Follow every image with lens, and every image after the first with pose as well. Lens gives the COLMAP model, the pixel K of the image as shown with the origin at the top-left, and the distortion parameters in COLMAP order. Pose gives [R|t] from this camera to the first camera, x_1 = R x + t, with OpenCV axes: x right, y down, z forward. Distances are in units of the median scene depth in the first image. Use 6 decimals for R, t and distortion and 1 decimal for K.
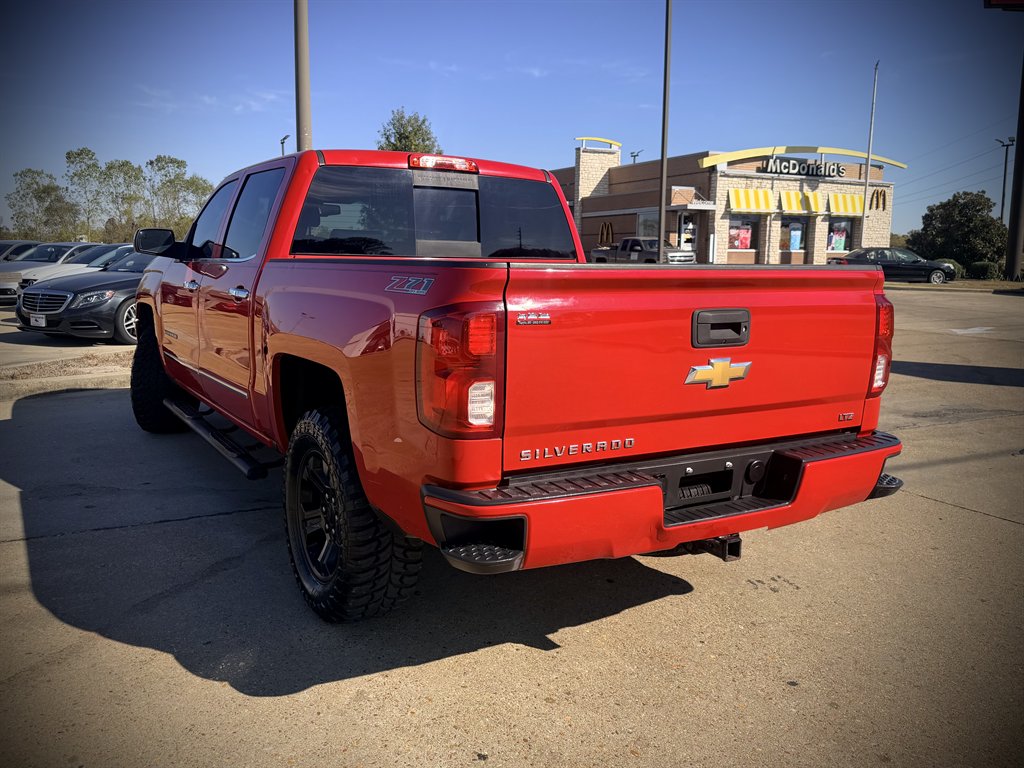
lens RADIAL K [[858.6, 0, 518.0], [0, 858.6, 386.6], [0, 0, 1]] dist [0.030804, -0.024938]
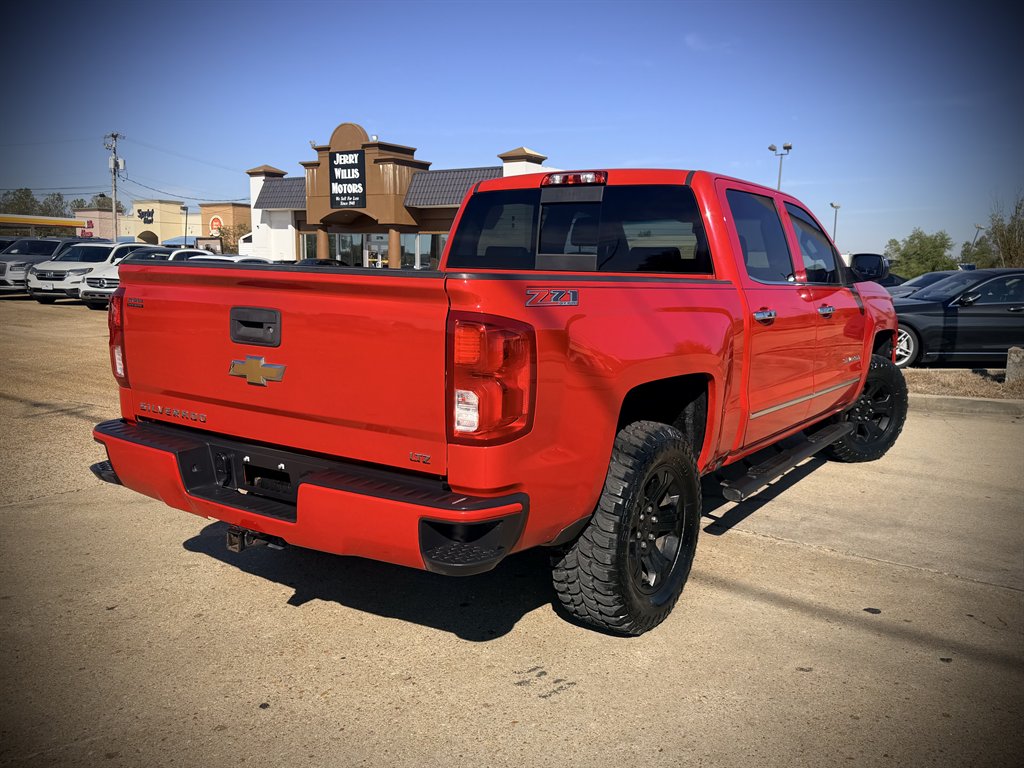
lens RADIAL K [[858.6, 0, 518.9], [0, 858.6, 381.4], [0, 0, 1]] dist [0.030804, -0.024938]
pose [[0.407957, 0.112155, -0.906086, 1.080336], [-0.148541, 0.987357, 0.055335, -0.089377], [0.900837, 0.112017, 0.419459, 0.698445]]
